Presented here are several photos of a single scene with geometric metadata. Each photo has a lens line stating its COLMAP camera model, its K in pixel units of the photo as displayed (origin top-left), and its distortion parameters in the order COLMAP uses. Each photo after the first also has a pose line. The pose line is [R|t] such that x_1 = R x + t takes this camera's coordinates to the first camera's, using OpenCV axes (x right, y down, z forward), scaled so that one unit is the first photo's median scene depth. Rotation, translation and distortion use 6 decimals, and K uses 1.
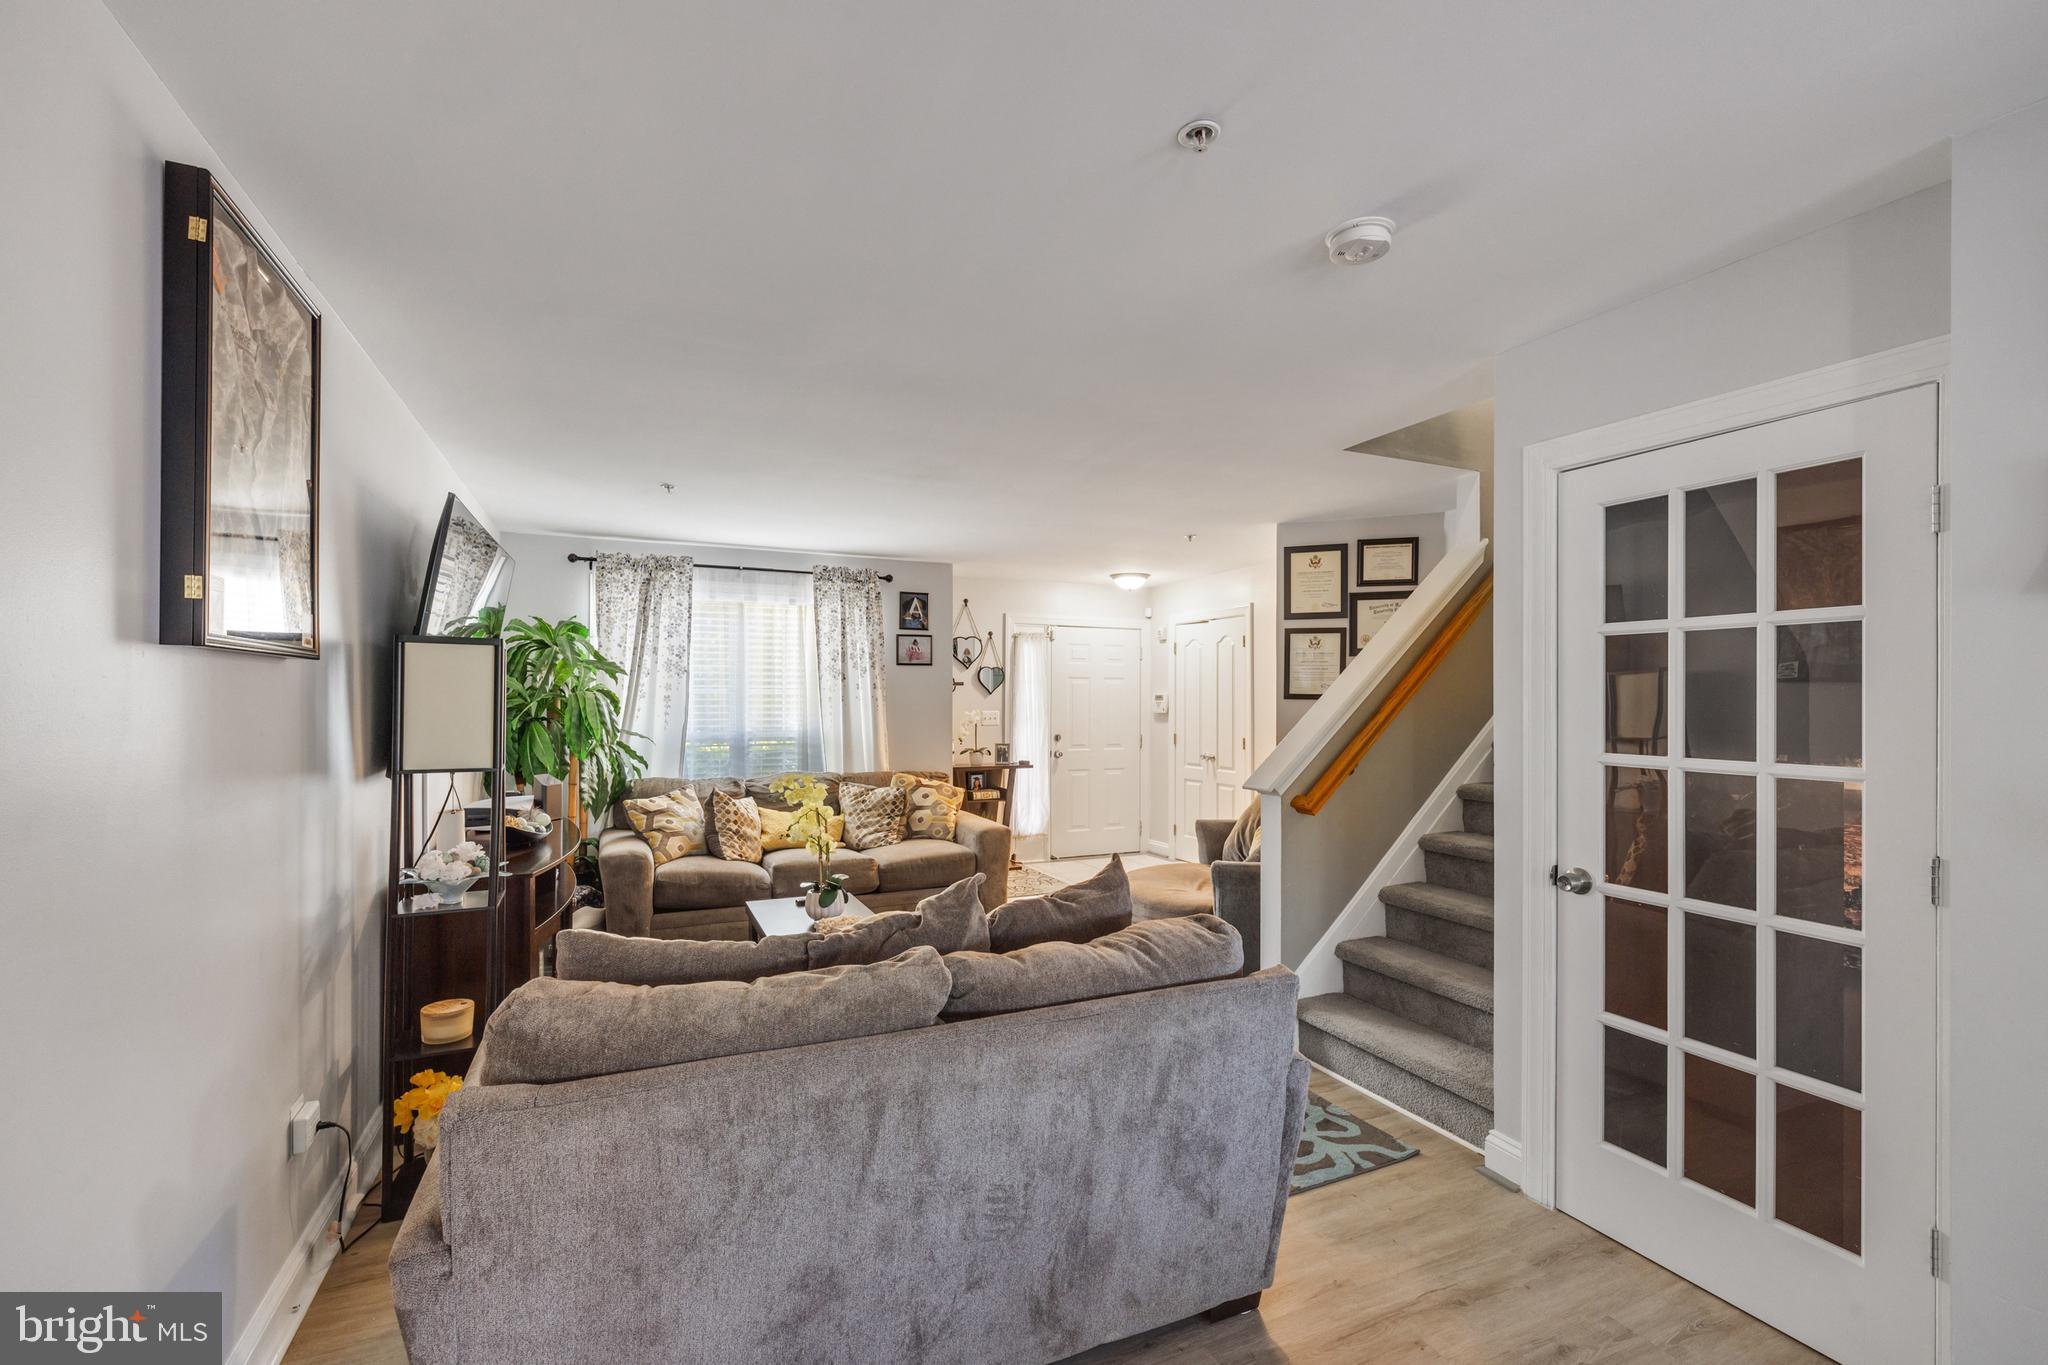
lens RADIAL K [[871.0, 0, 1025.0], [0, 871.0, 687.1], [0, 0, 1]] dist [0.001942, -0.000442]
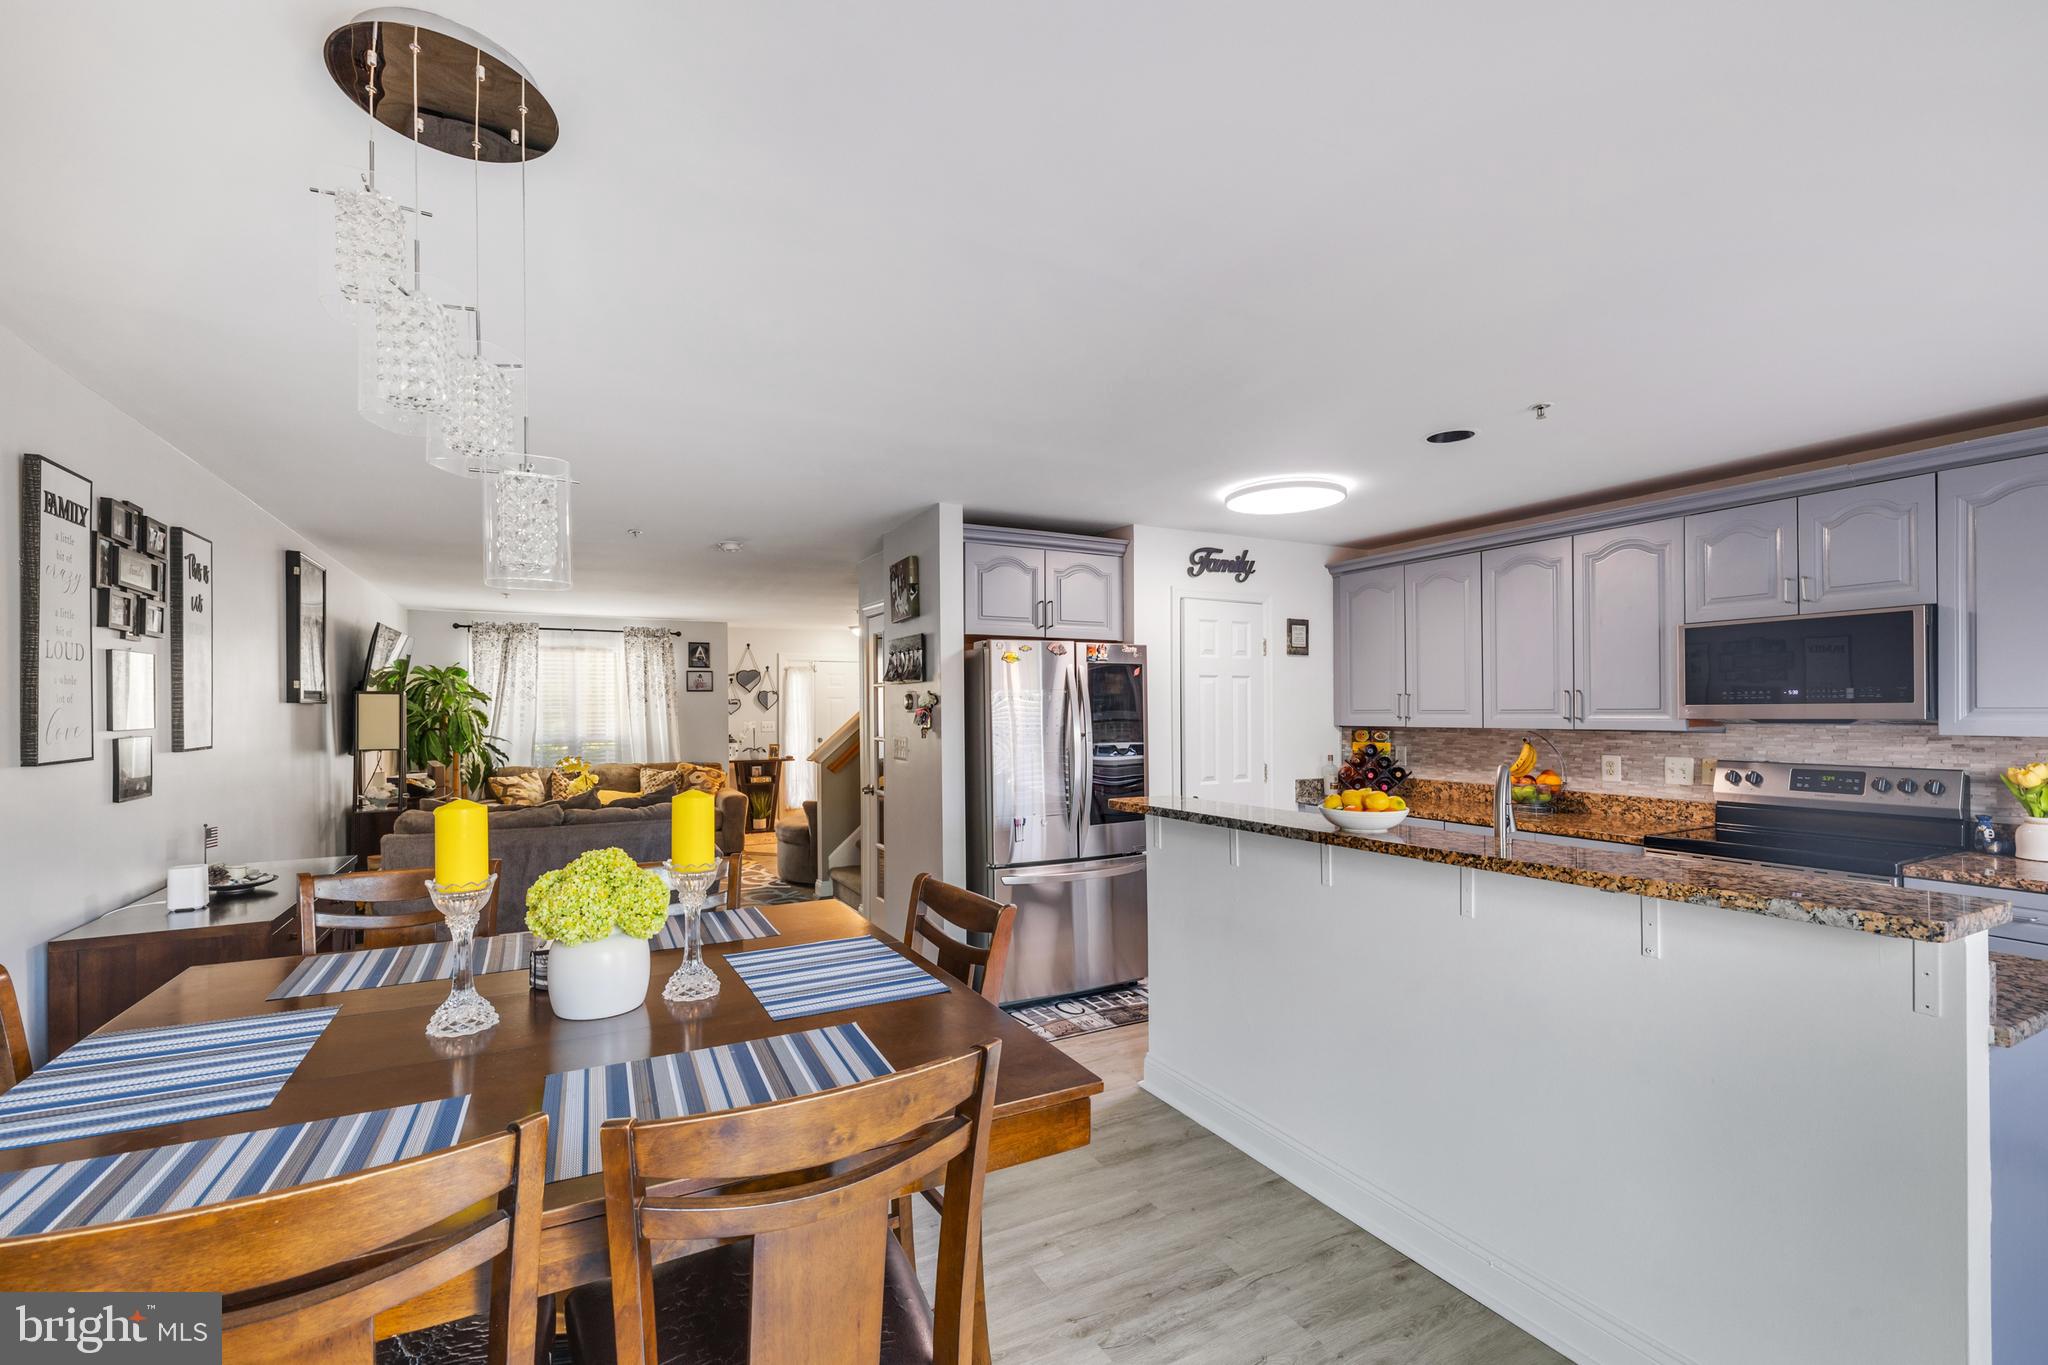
lens RADIAL K [[871.0, 0, 1022.0], [0, 871.0, 706.3], [0, 0, 1]] dist [0.001942, -0.000442]
pose [[0.998067, -0.007858, 0.061645, 0.419280], [0.007211, 0.999917, 0.010723, -0.014659], [-0.061724, -0.010258, 0.998041, -0.659510]]
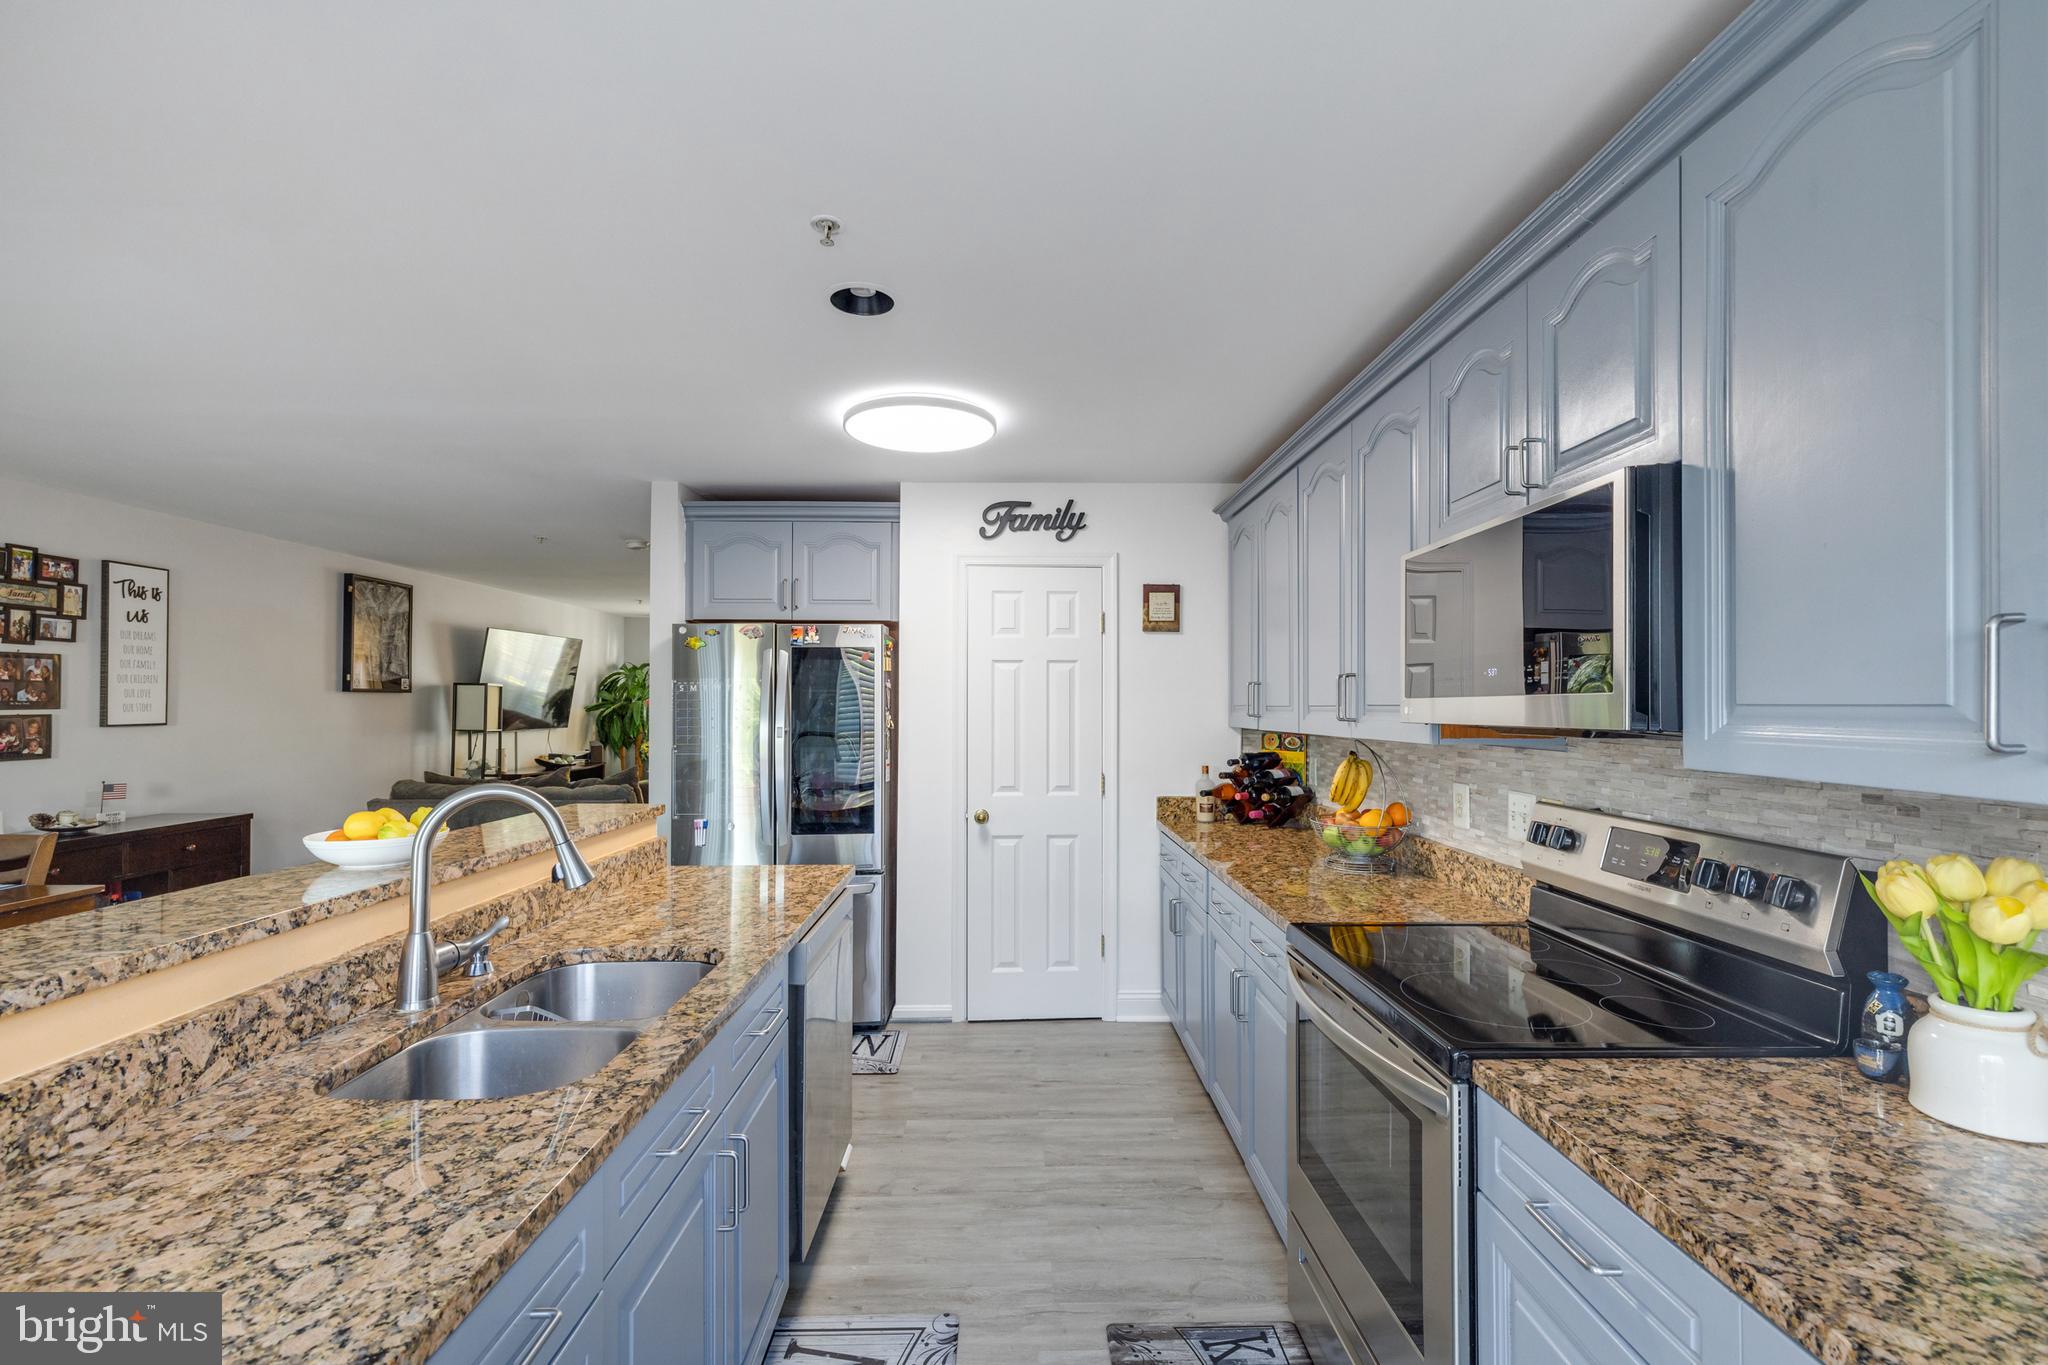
lens RADIAL K [[871.0, 0, 1031.0], [0, 871.0, 700.3], [0, 0, 1]] dist [0.001942, -0.000442]
pose [[0.914584, -0.001355, -0.404394, 1.026382], [0.004207, 0.999972, 0.006164, -0.006114], [0.404374, -0.007339, 0.914564, -0.406835]]
